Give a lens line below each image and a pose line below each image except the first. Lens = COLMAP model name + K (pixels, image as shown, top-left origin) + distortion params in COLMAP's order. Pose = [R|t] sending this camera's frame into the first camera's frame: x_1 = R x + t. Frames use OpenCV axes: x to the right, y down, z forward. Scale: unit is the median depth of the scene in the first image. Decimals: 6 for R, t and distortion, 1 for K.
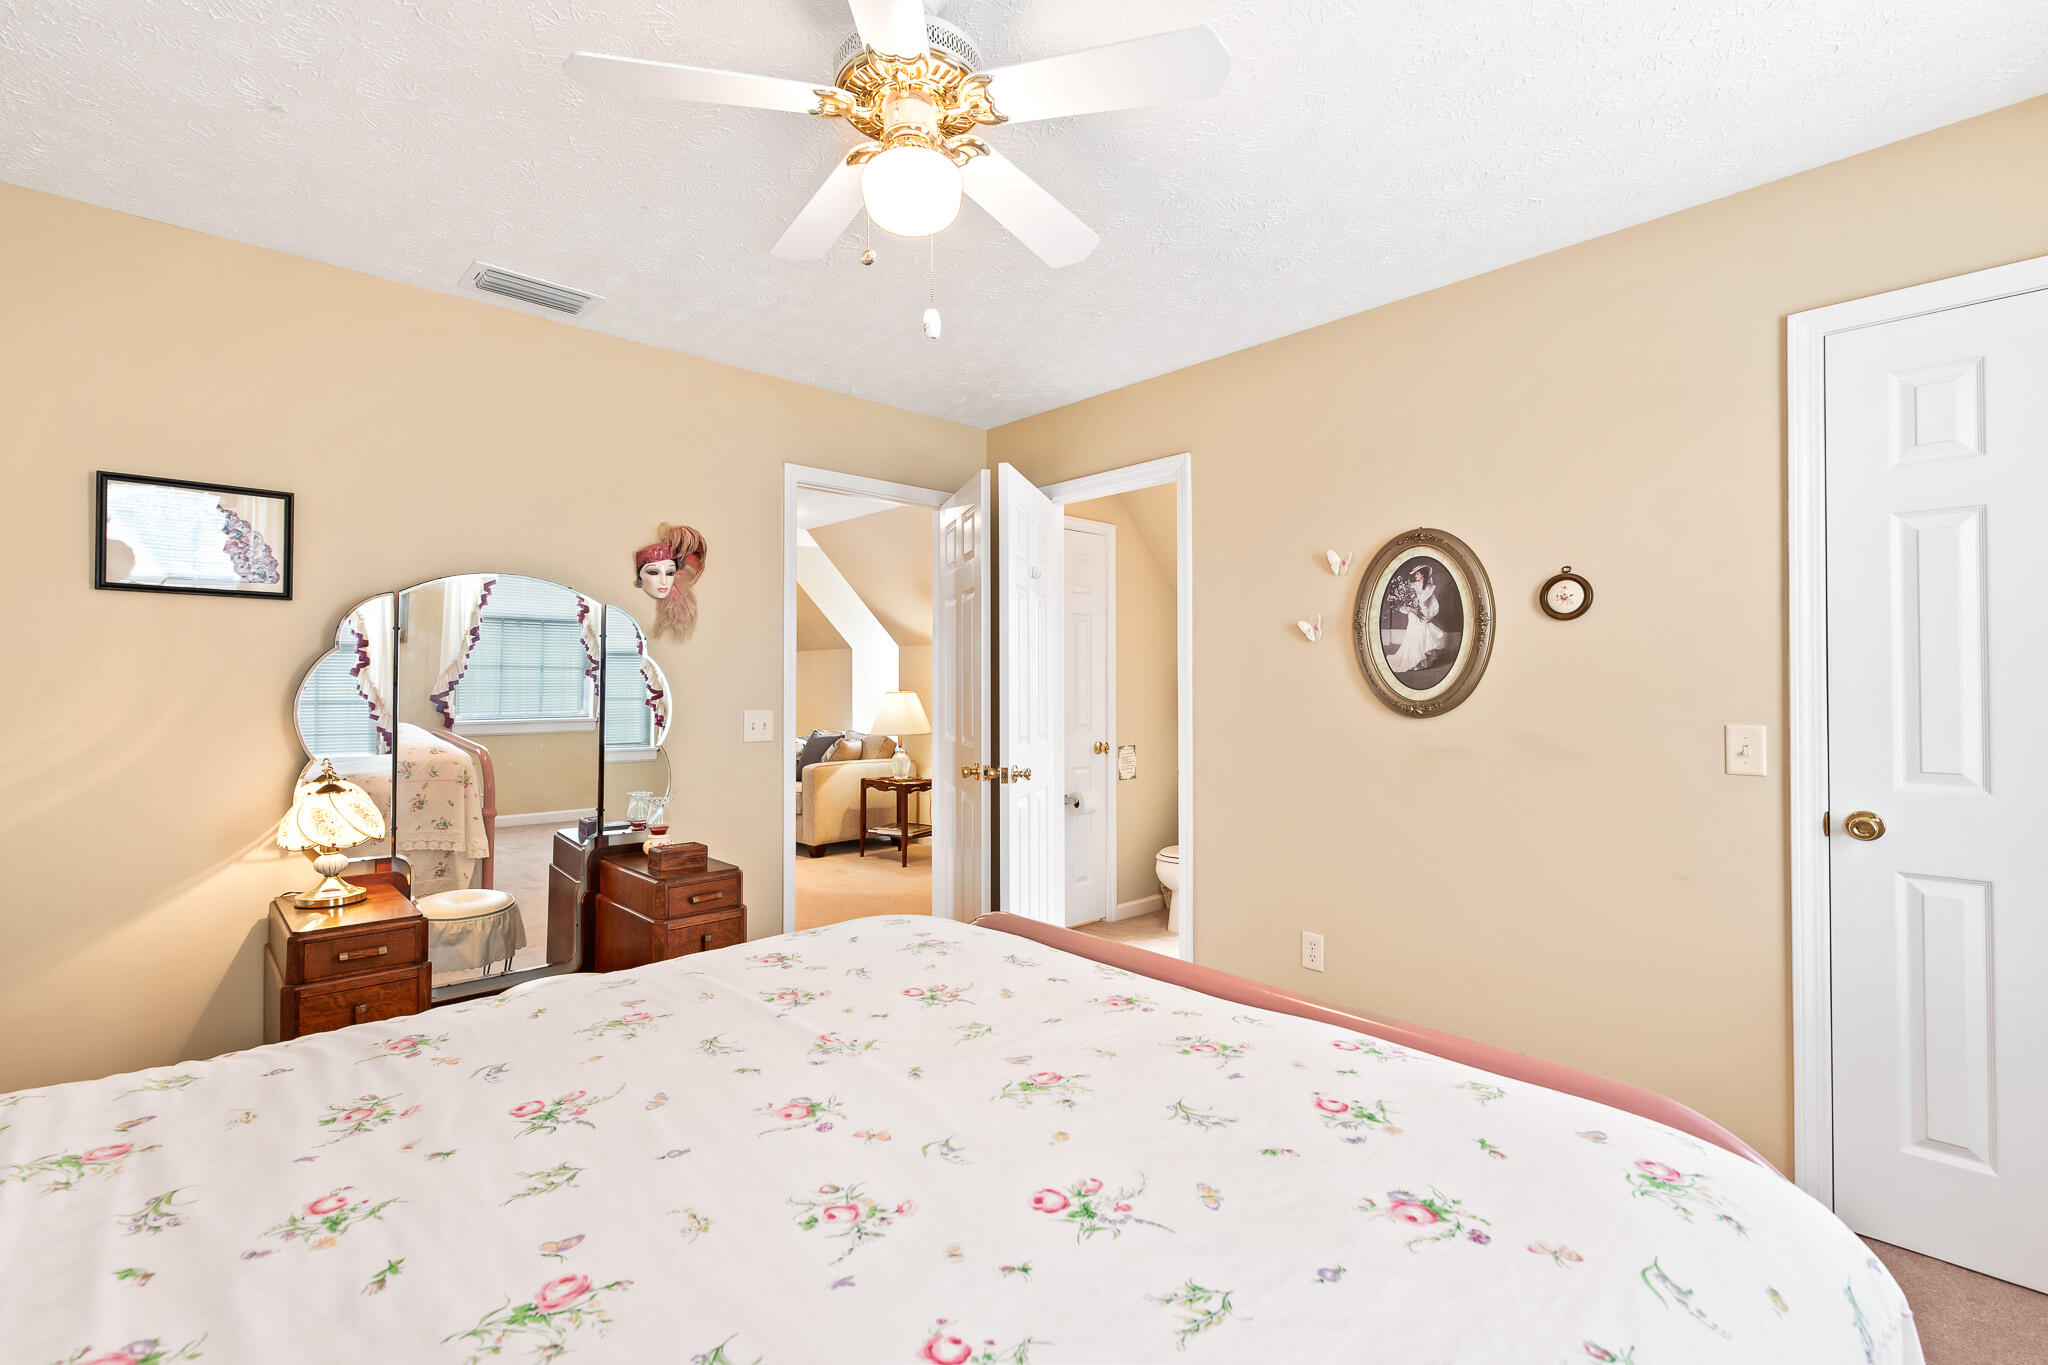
lens RADIAL K [[928.5, 0, 989.9], [0, 928.5, 673.9], [0, 0, 1]] dist [0.002911, 0.000343]
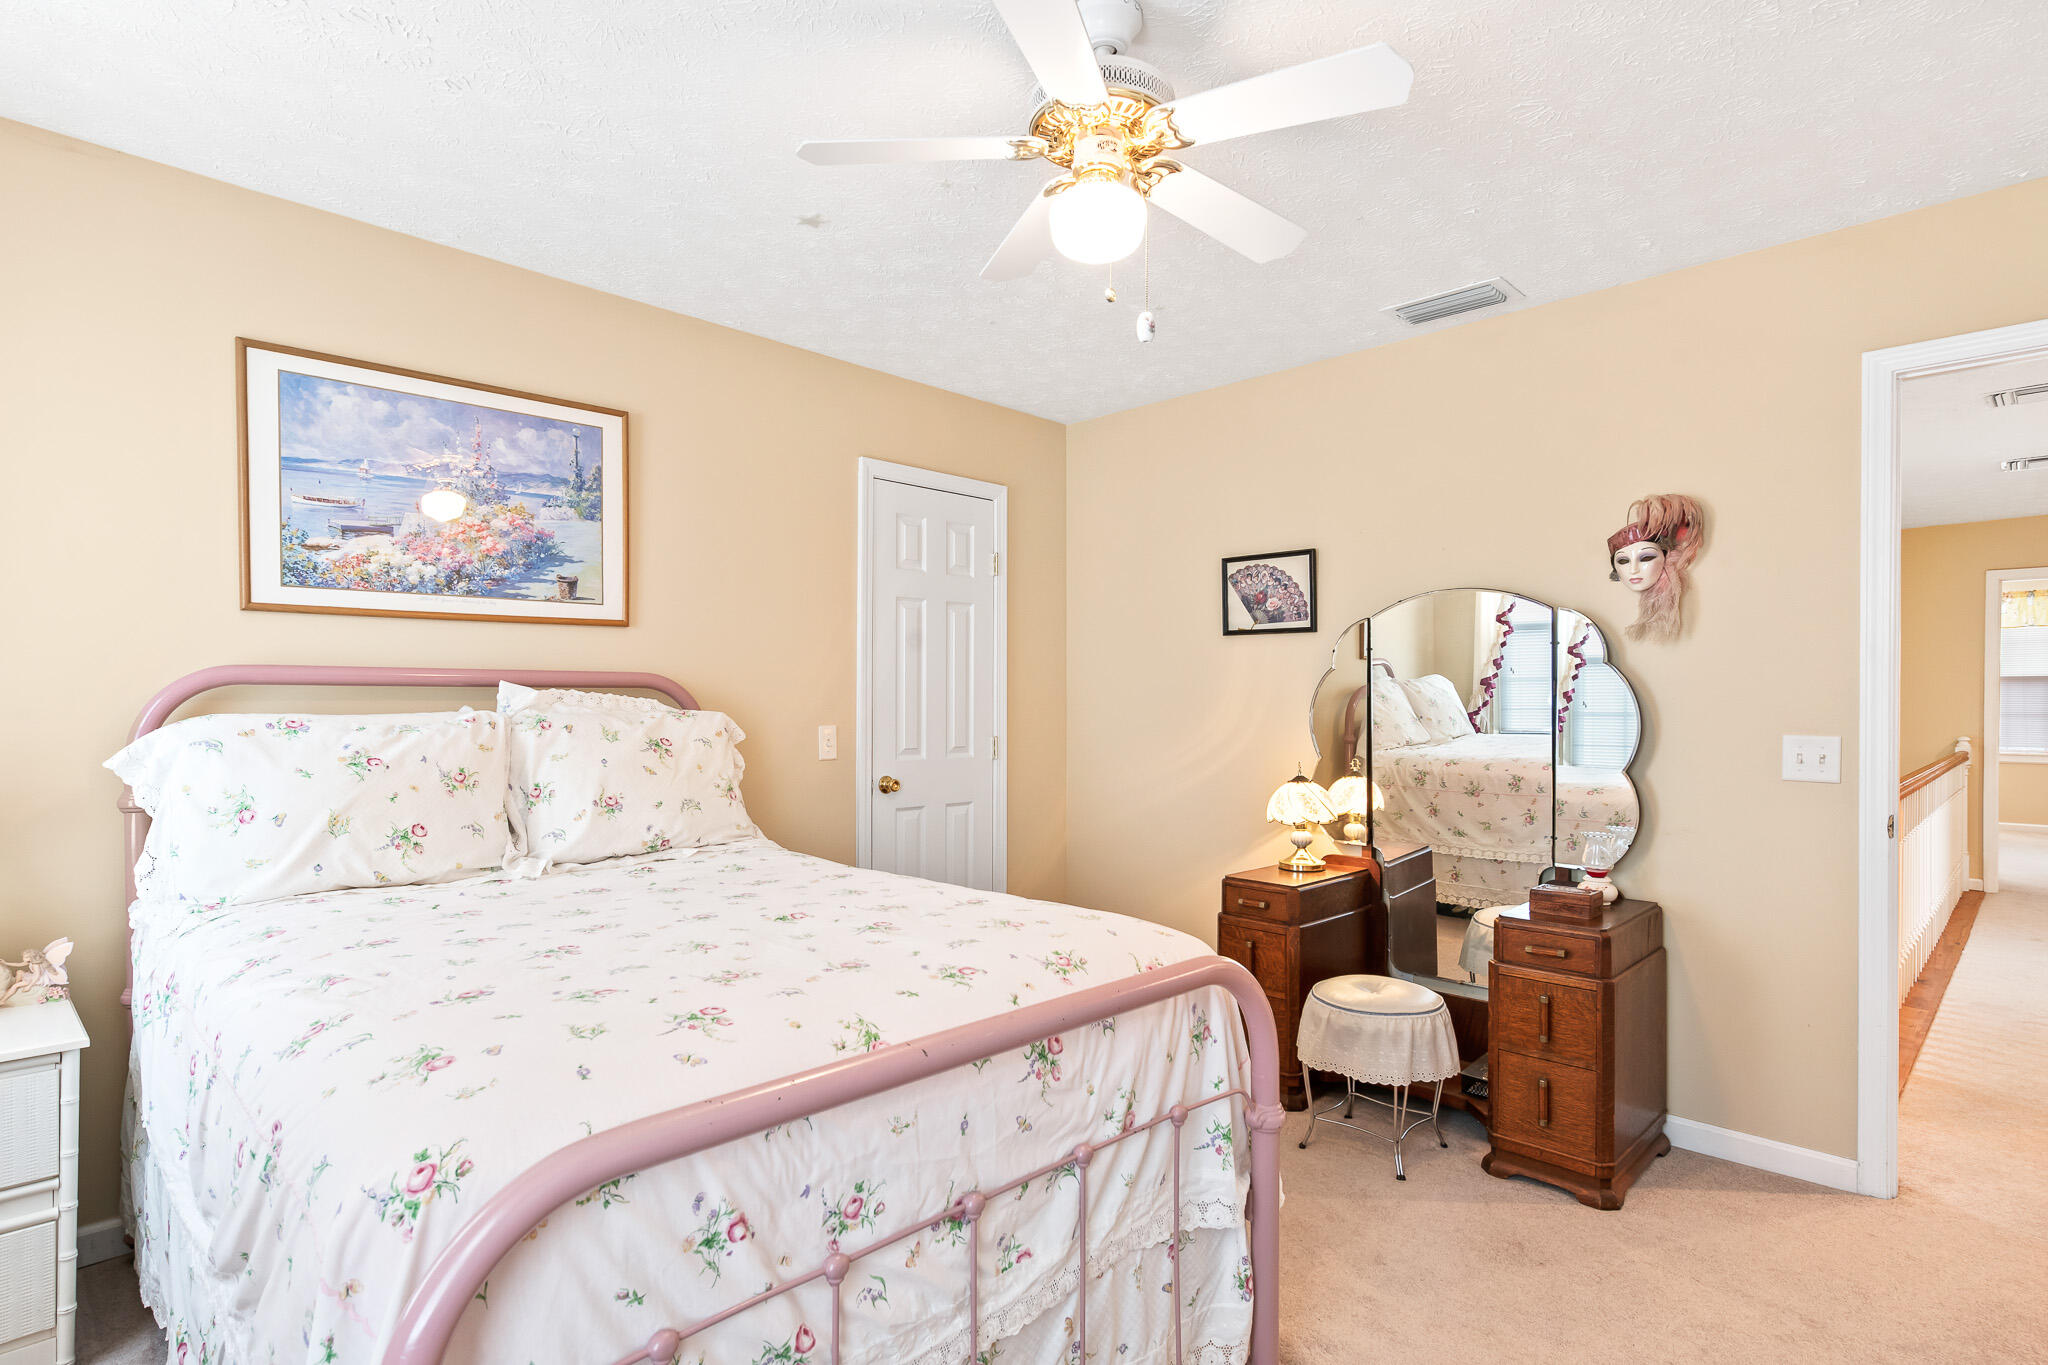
lens RADIAL K [[1052.1, 0, 1024.0], [0, 1052.1, 682.5], [0, 0, 1]] dist [-0.000808, -0.000123]
pose [[0.037992, -0.016548, -0.999141, 0.595863], [0.011258, 0.999806, -0.016131, 0.008408], [0.999215, -0.010636, 0.038171, 0.472350]]
